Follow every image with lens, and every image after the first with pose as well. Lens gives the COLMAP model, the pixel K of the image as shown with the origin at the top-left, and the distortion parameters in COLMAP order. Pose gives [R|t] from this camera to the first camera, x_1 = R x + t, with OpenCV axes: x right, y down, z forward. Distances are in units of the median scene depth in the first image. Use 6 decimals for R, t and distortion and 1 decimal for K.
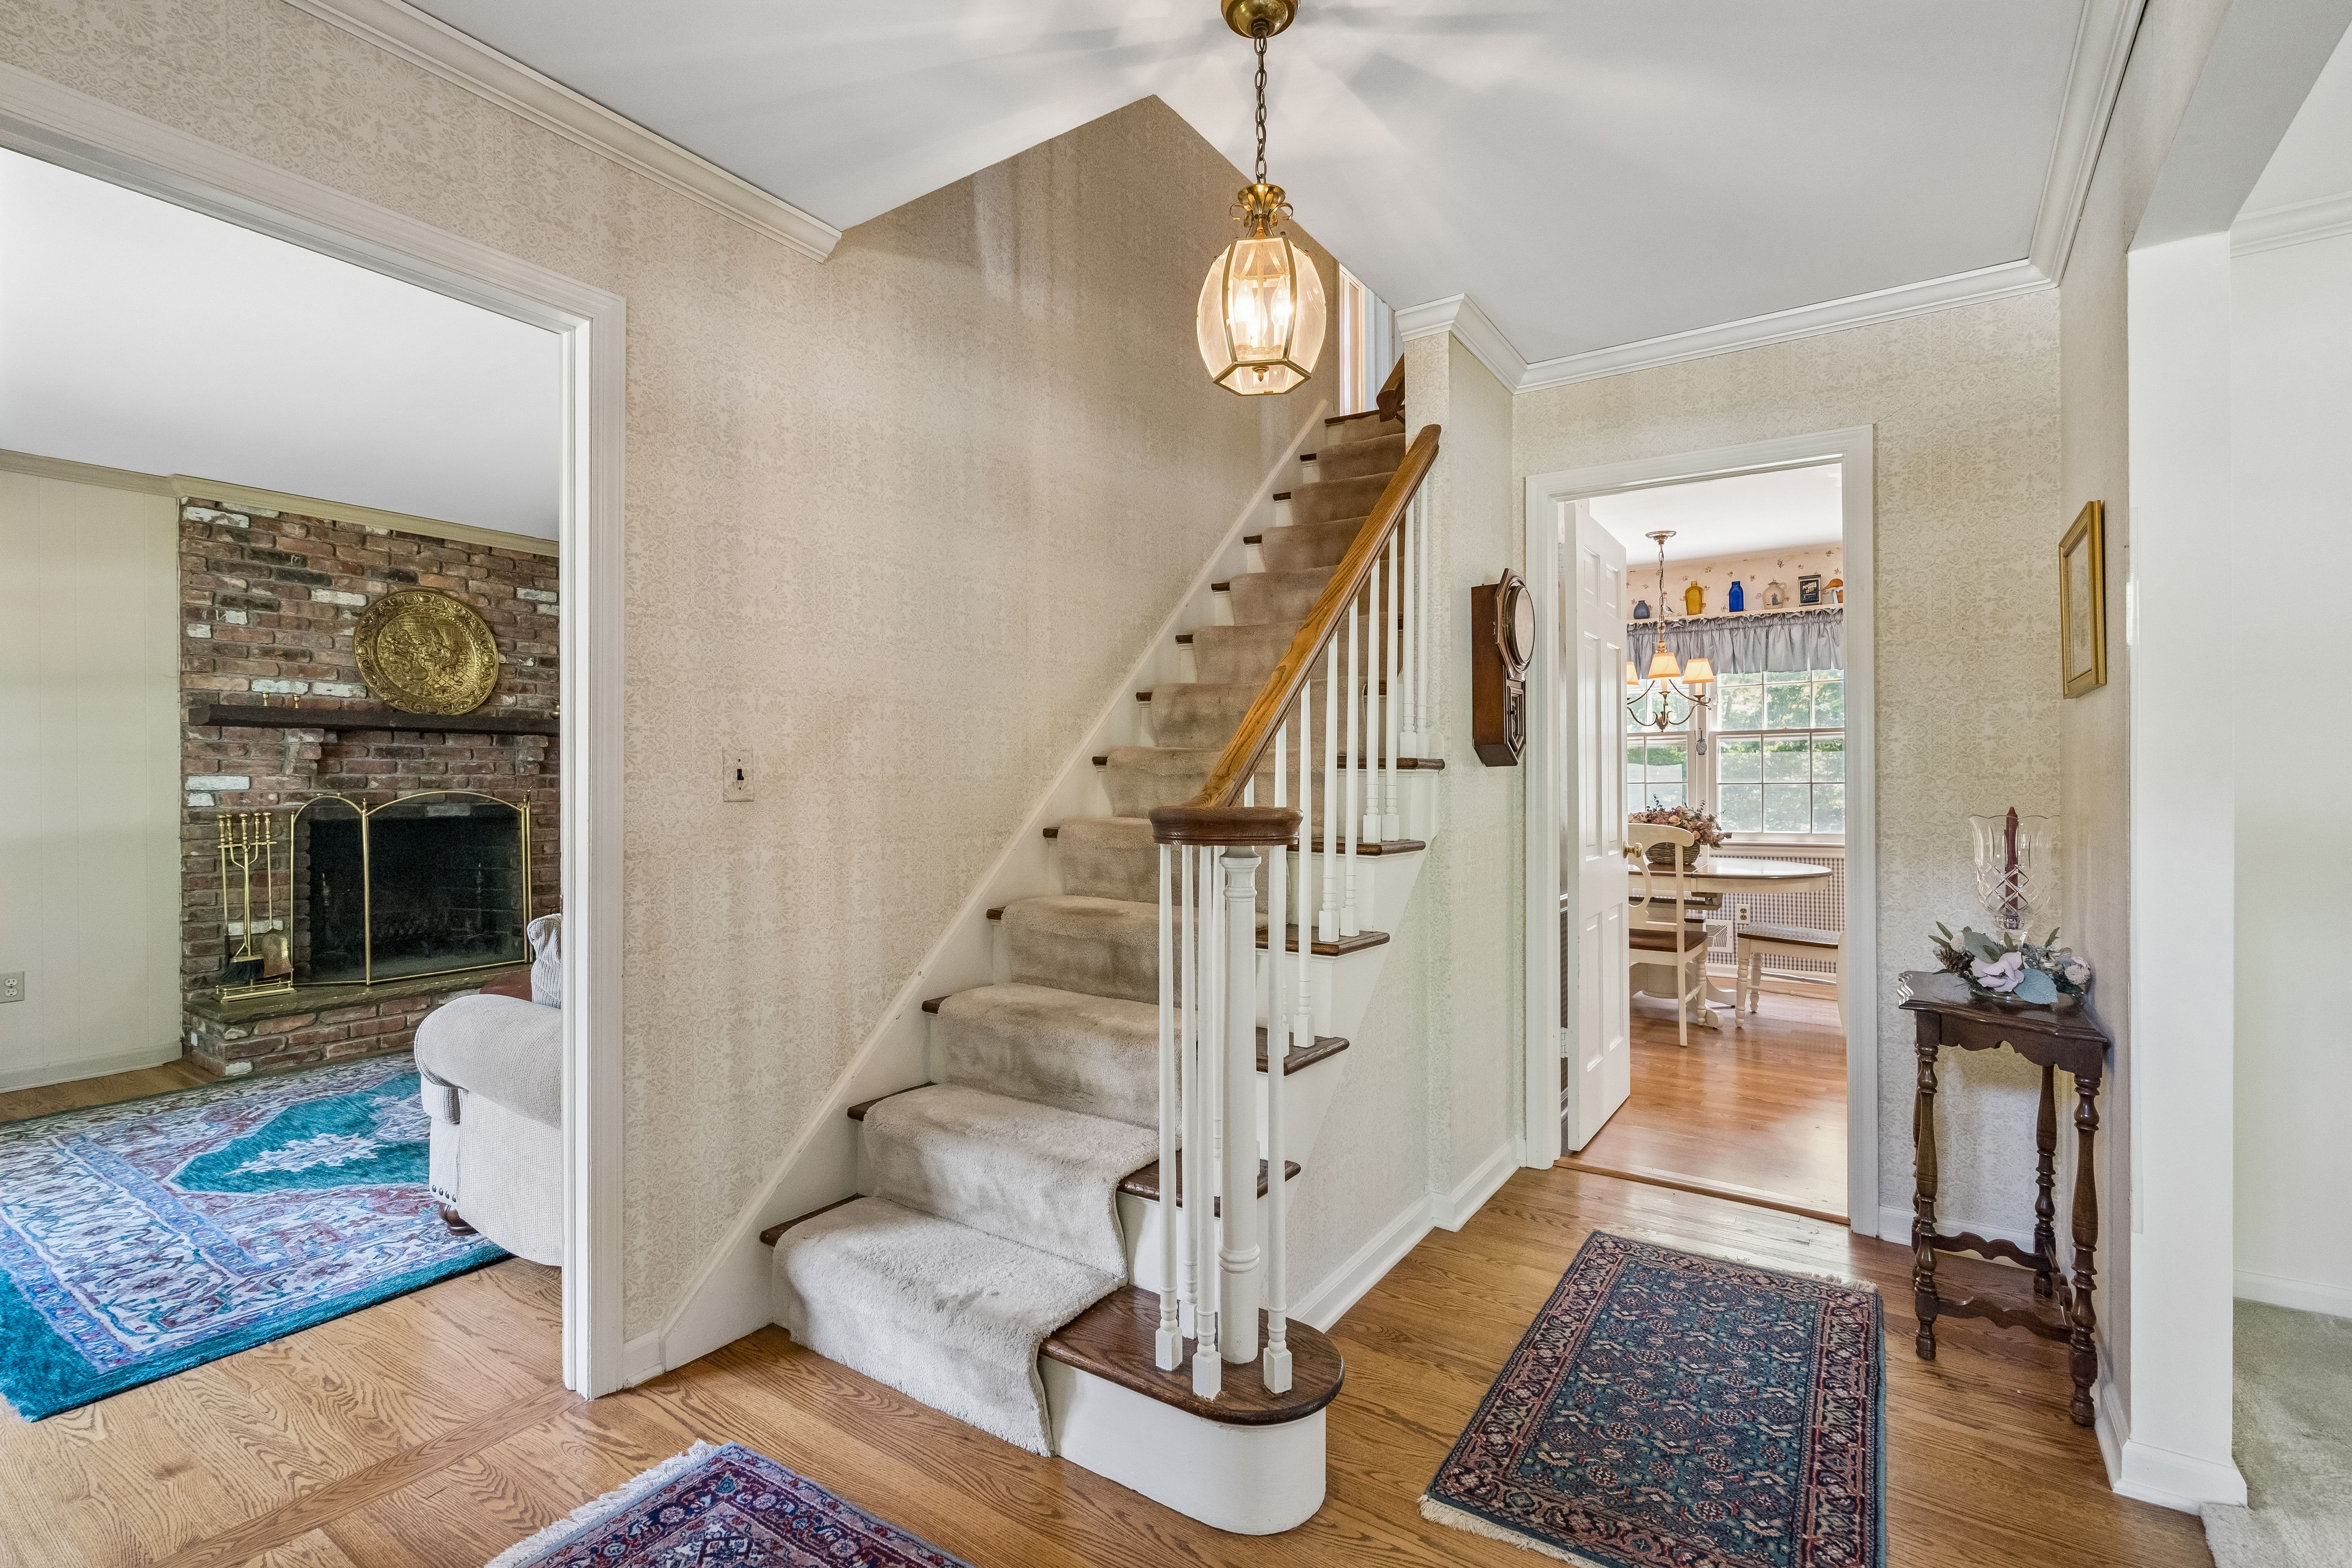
lens RADIAL K [[1055.9, 0, 1167.3], [0, 1055.9, 788.5], [0, 0, 1]] dist [-0.001271, 0.000661]
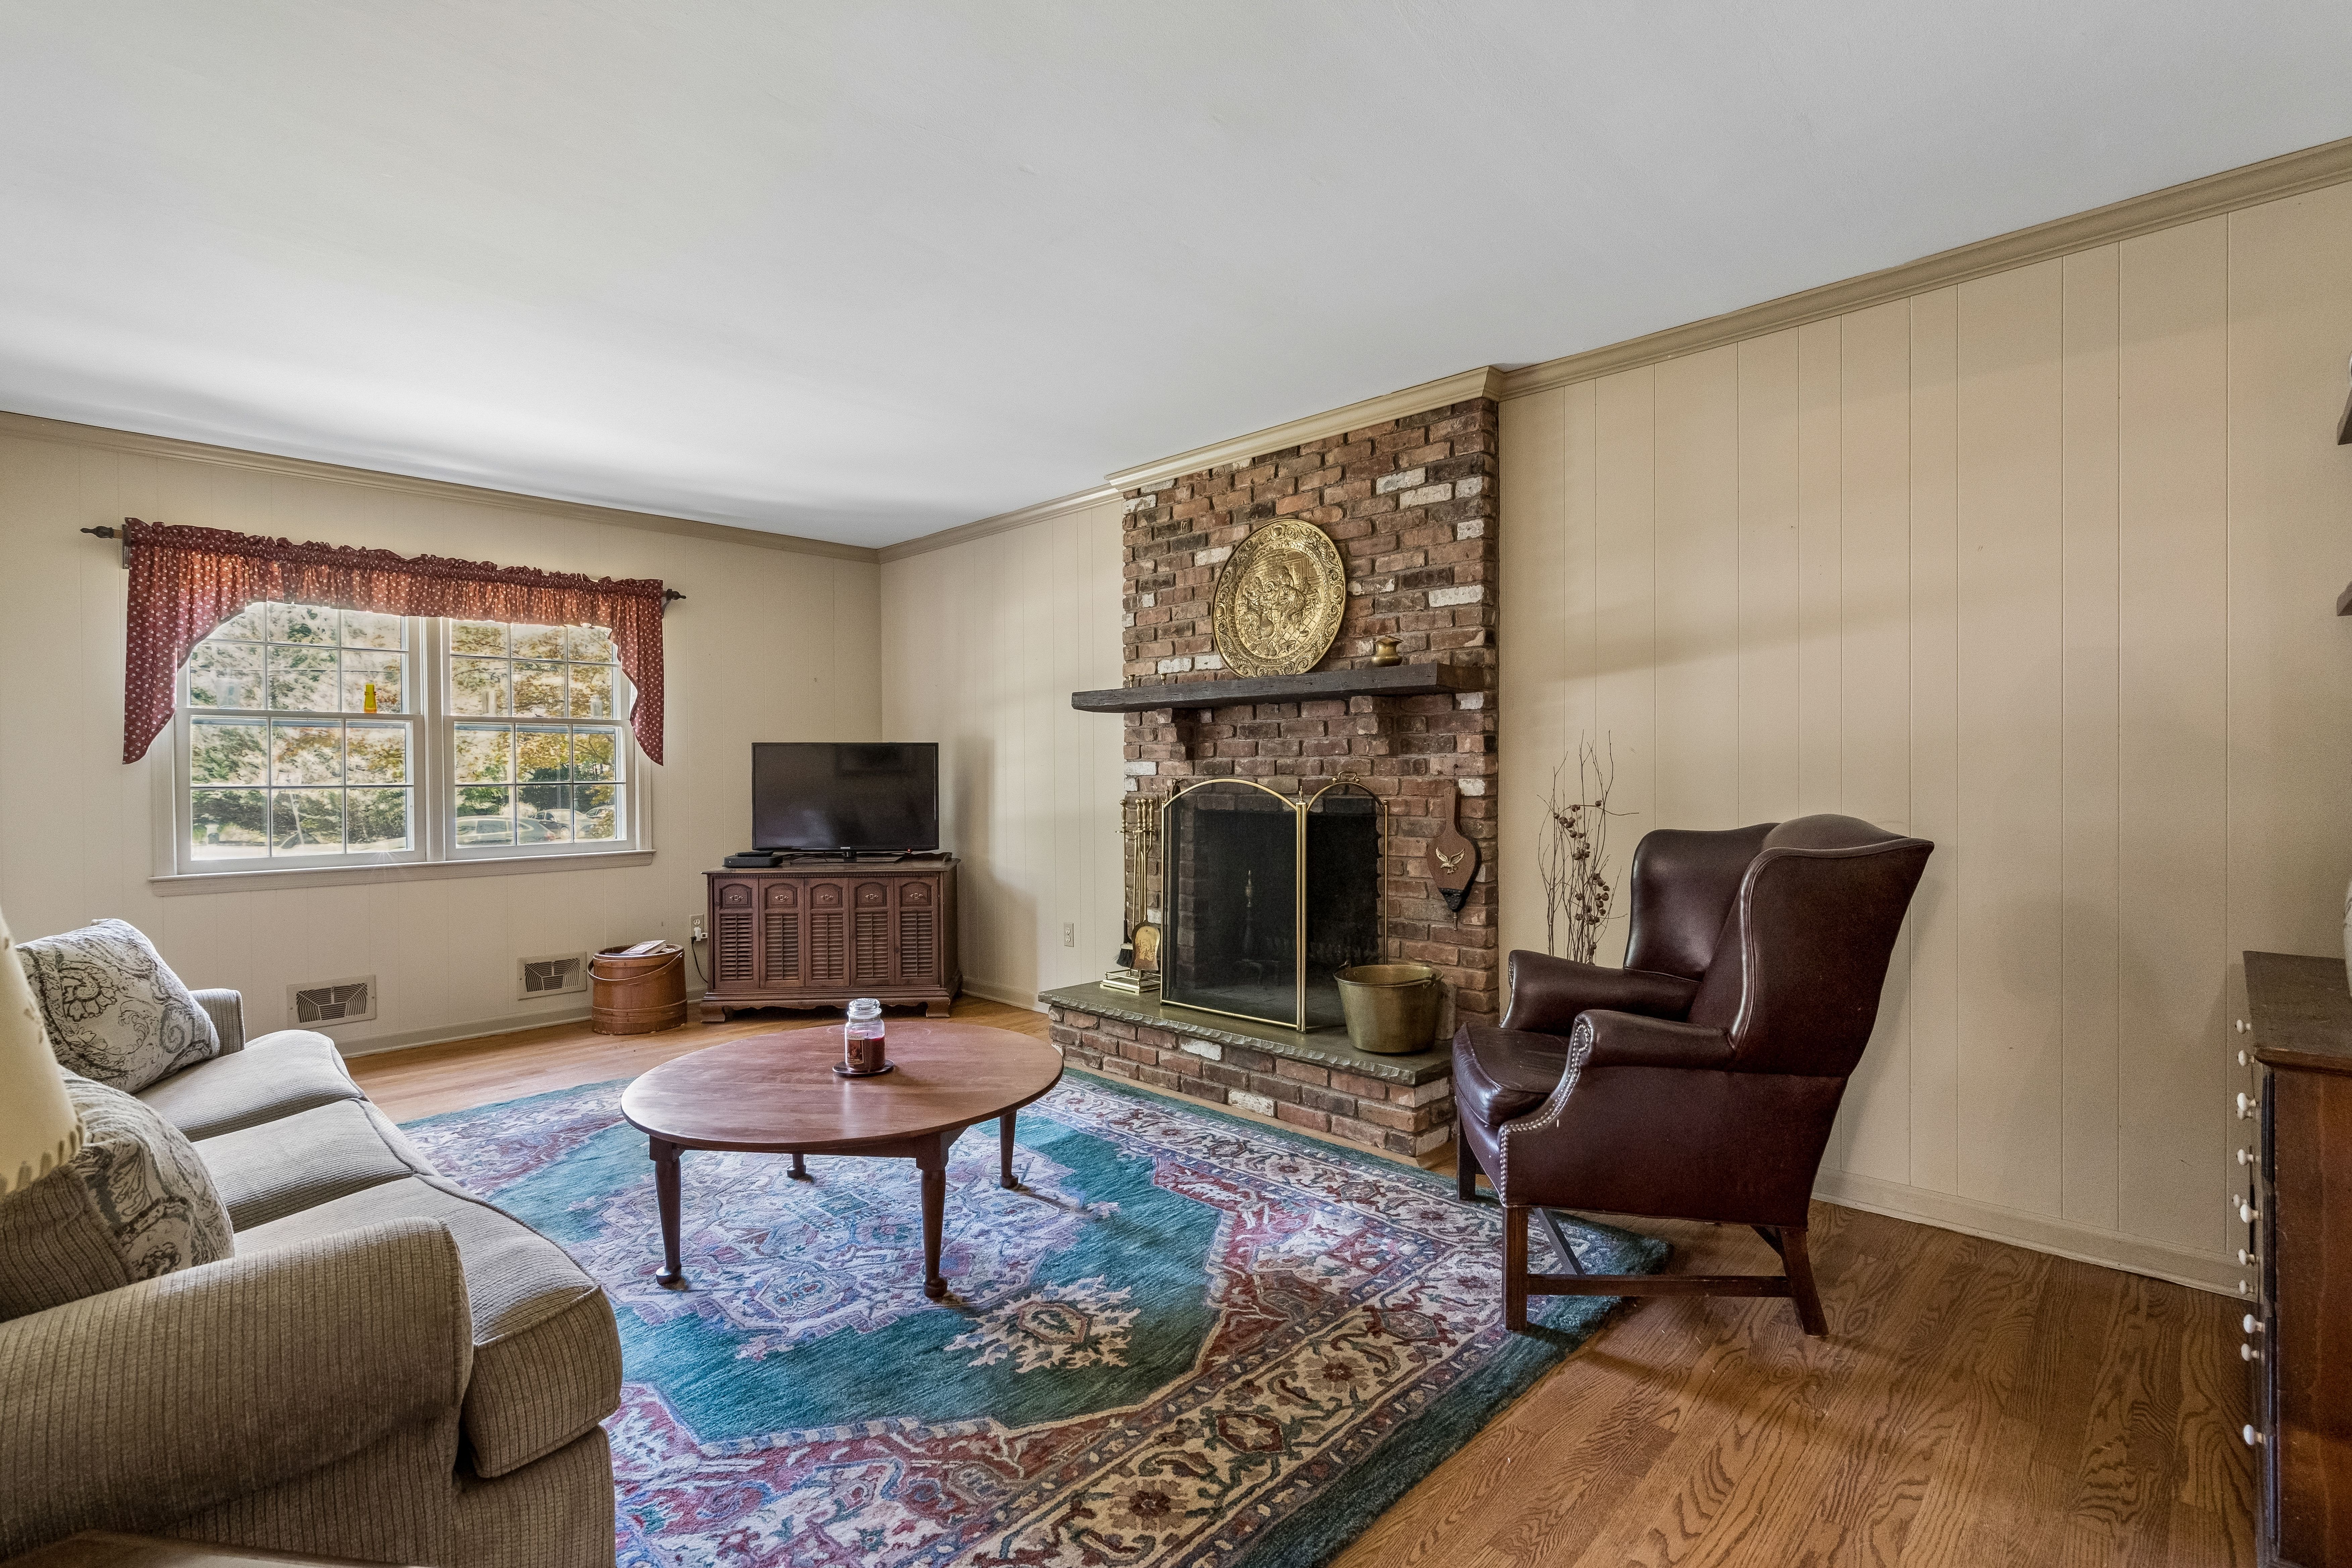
lens RADIAL K [[1080.7, 0, 1169.4], [0, 1080.7, 787.7], [0, 0, 1]] dist [-0.001586, 0.000925]
pose [[-0.176325, 0.023707, -0.984046, 0.102650], [0.002761, 0.999718, 0.023589, -0.010090], [0.984328, 0.001442, -0.176341, 1.086911]]
